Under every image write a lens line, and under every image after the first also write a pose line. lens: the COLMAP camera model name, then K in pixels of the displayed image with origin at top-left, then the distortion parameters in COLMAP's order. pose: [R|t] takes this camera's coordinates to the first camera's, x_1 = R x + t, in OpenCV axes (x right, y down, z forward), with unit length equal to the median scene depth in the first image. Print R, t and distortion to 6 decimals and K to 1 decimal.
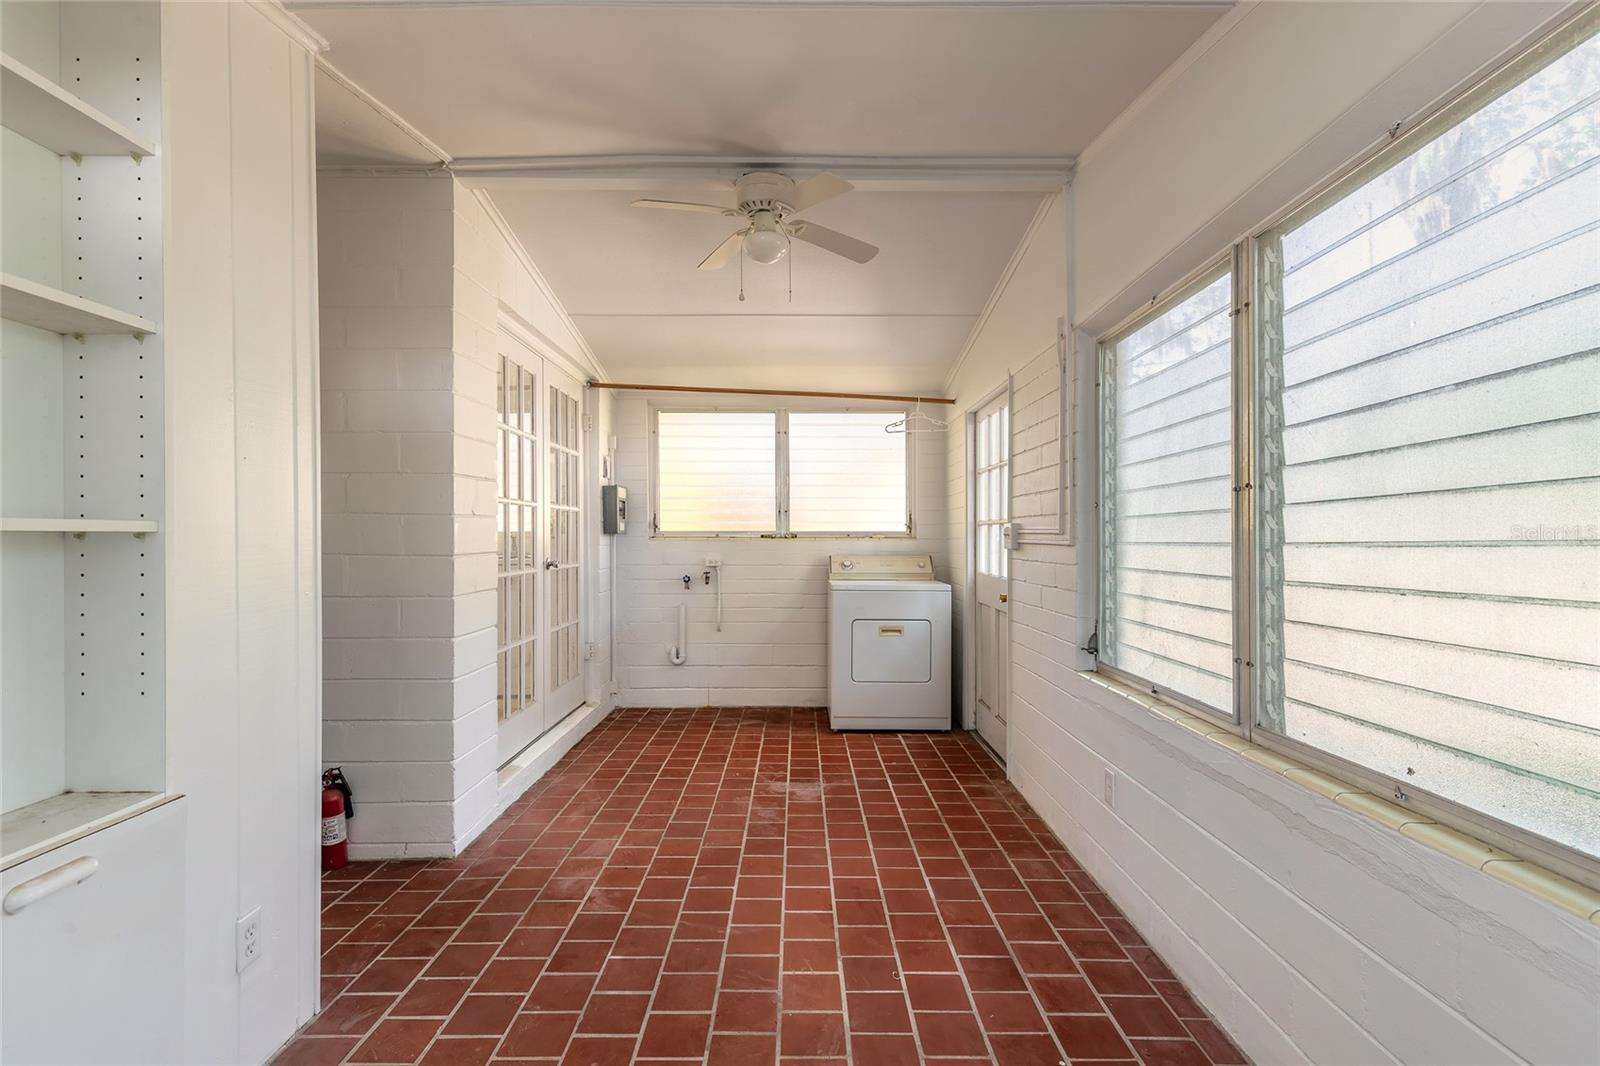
lens RADIAL K [[724.6, 0, 796.7], [0, 724.6, 532.7], [0, 0, 1]] dist [0.010075, -0.003261]
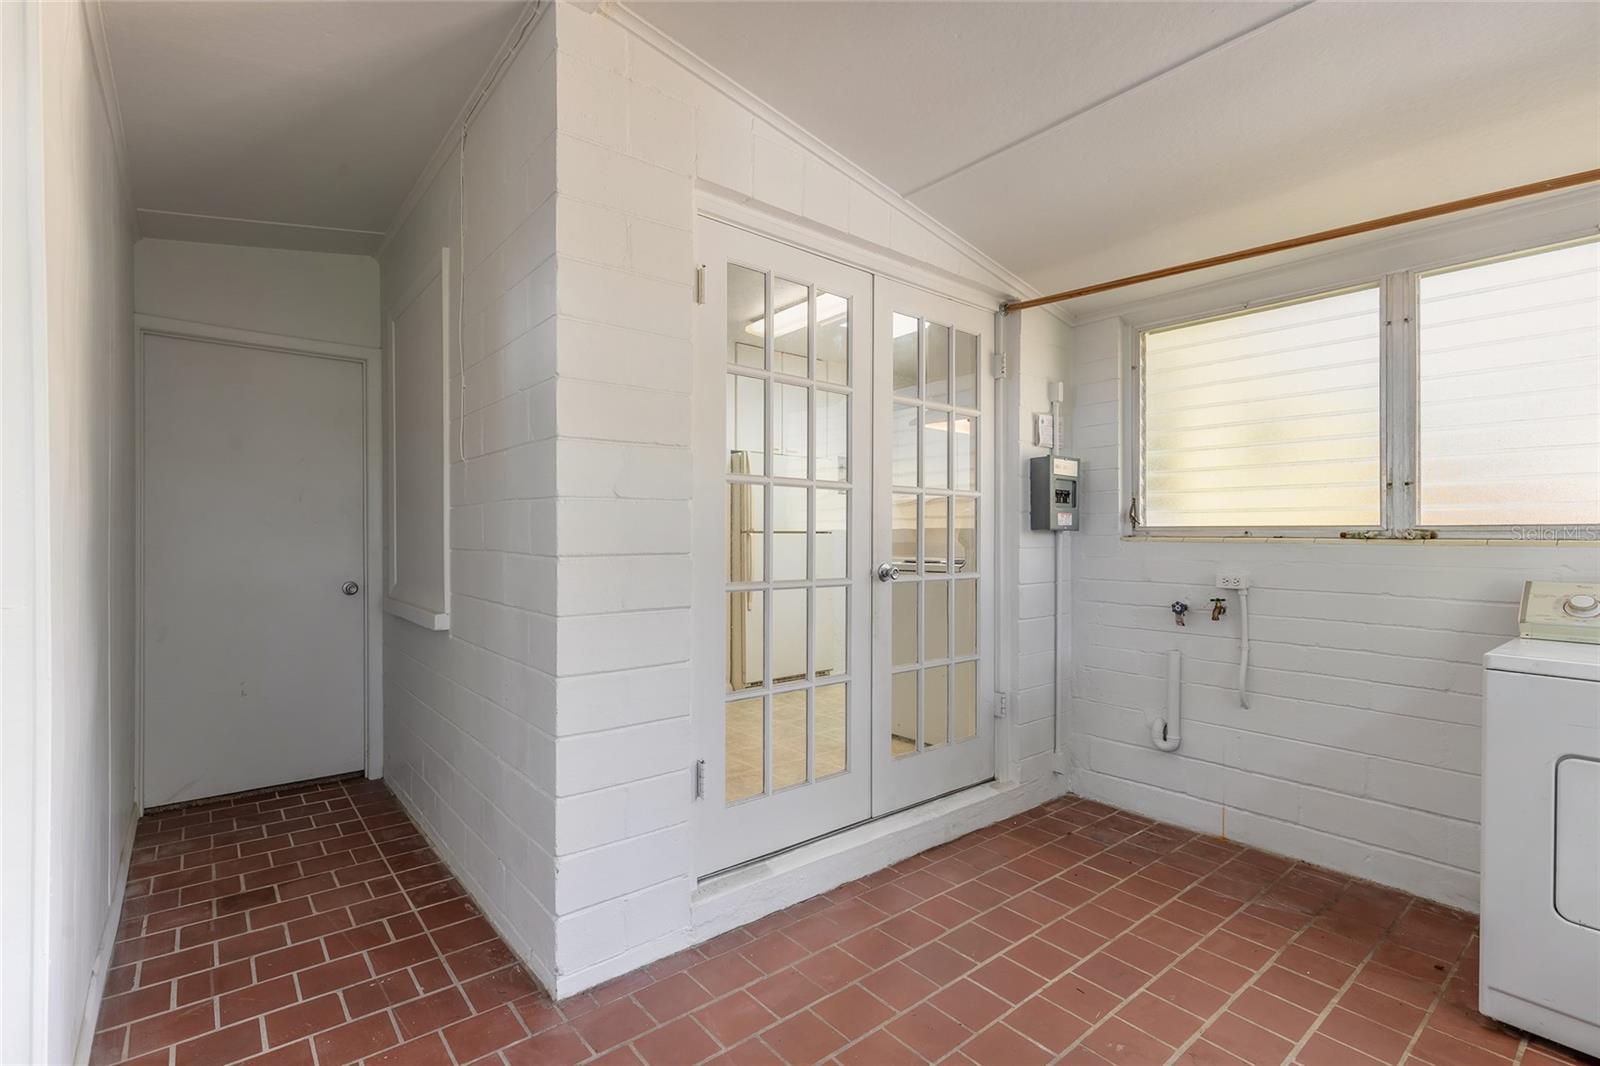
lens RADIAL K [[724.6, 0, 795.6], [0, 724.6, 538.1], [0, 0, 1]] dist [0.010075, -0.003261]
pose [[0.636077, 0.005131, -0.771609, 0.116517], [-0.001841, 0.999985, 0.005131, 0.005724], [0.771624, -0.001843, 0.636077, 0.441469]]
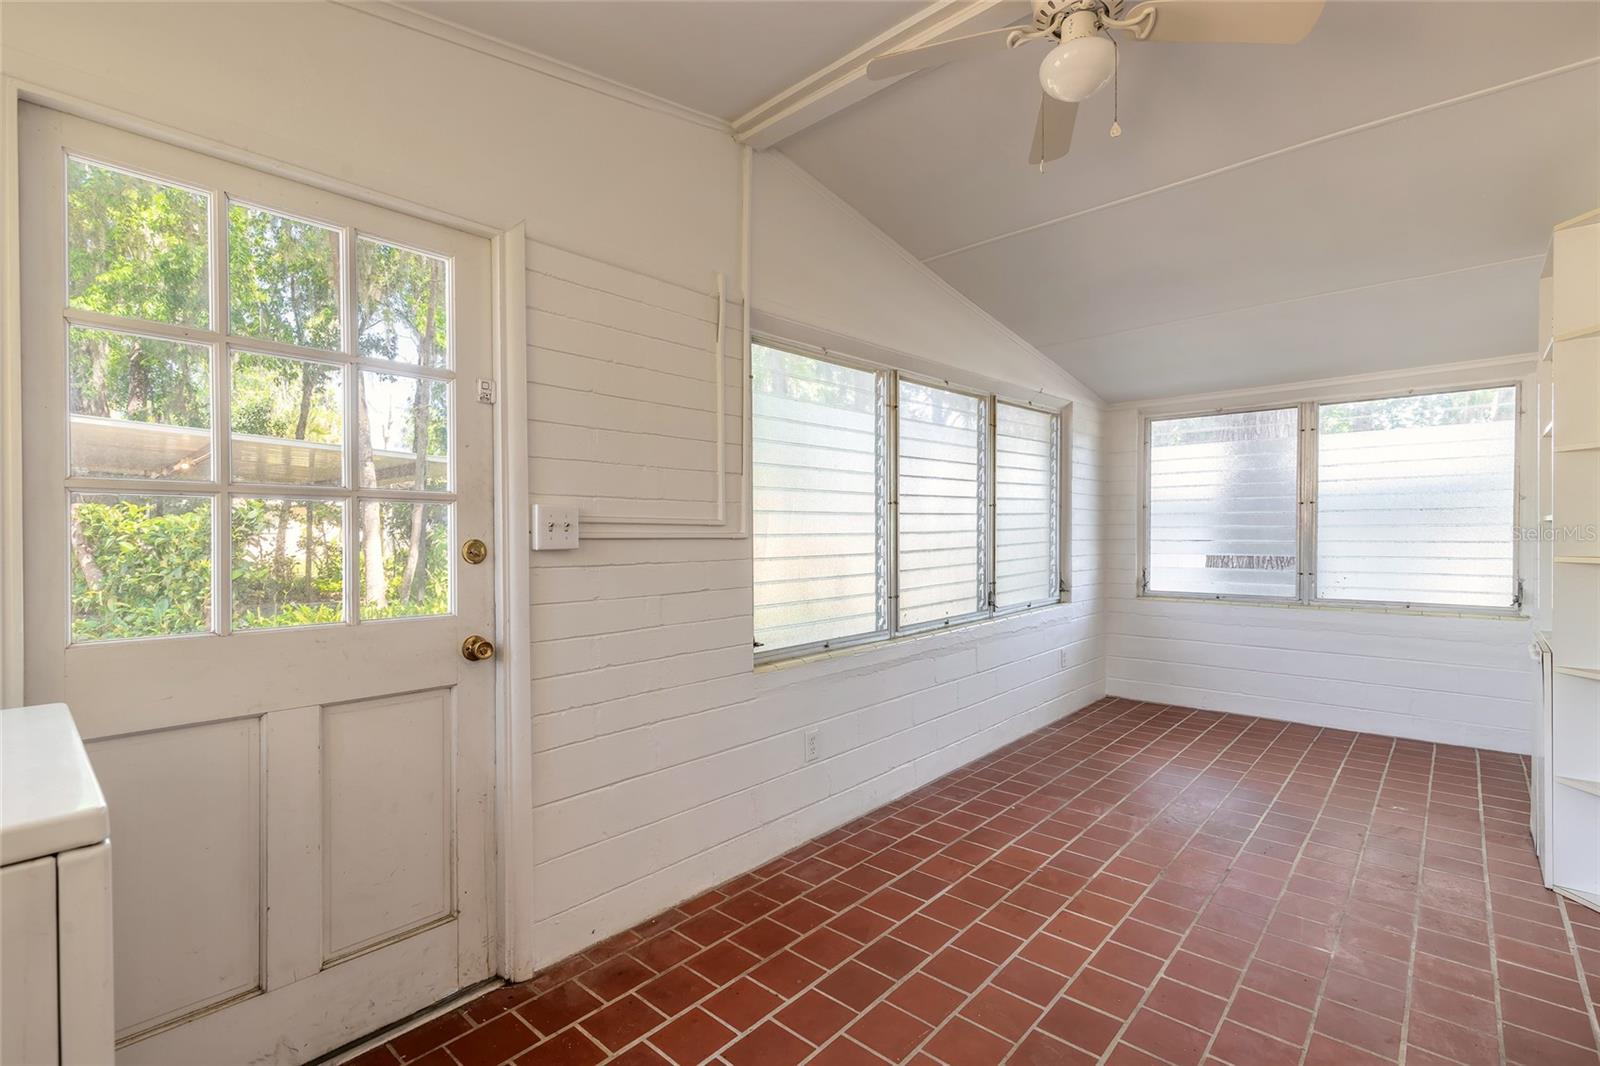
lens RADIAL K [[724.6, 0, 788.0], [0, 724.6, 540.4], [0, 0, 1]] dist [0.010075, -0.003261]
pose [[-0.732996, 0.000457, 0.680233, -0.175848], [0.004163, 0.999984, 0.003814, 0.010013], [-0.680220, 0.005627, -0.732986, 1.000594]]
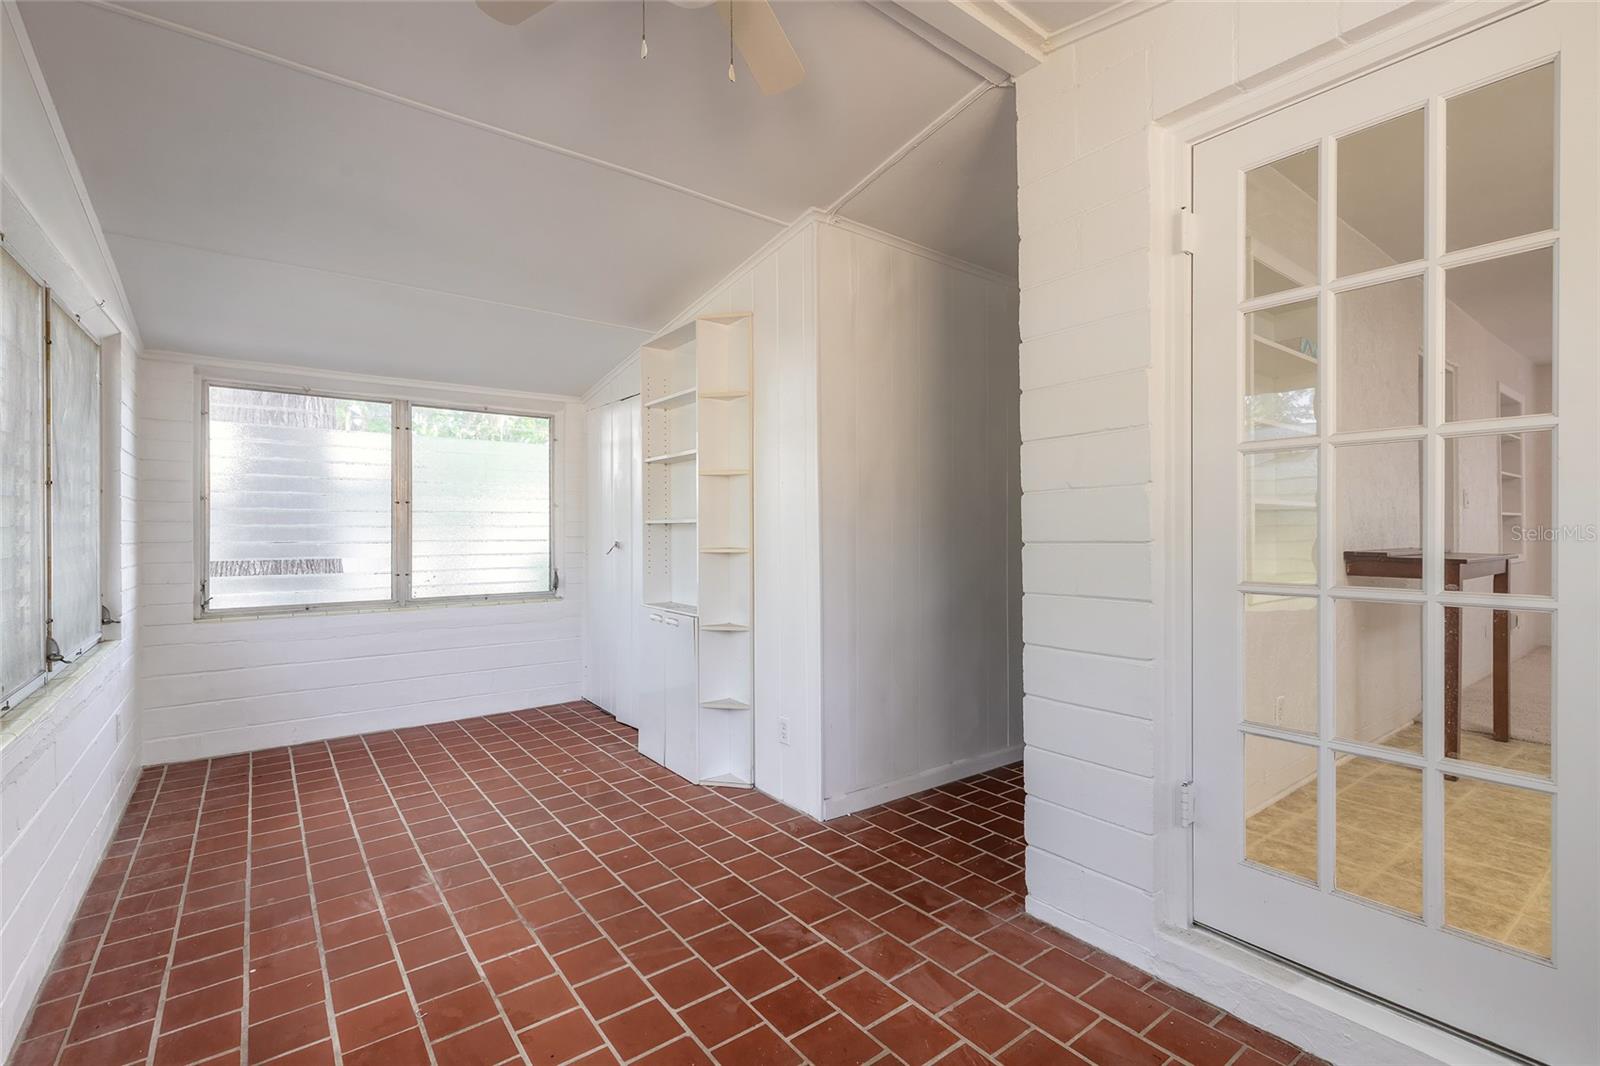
lens RADIAL K [[724.6, 0, 799.2], [0, 724.6, 533.8], [0, 0, 1]] dist [0.010075, -0.003261]
pose [[-0.796088, 0.008694, -0.605118, 0.133111], [0.009355, 0.999954, 0.002060, 0.010423], [0.605109, -0.004021, -0.796133, 0.894181]]
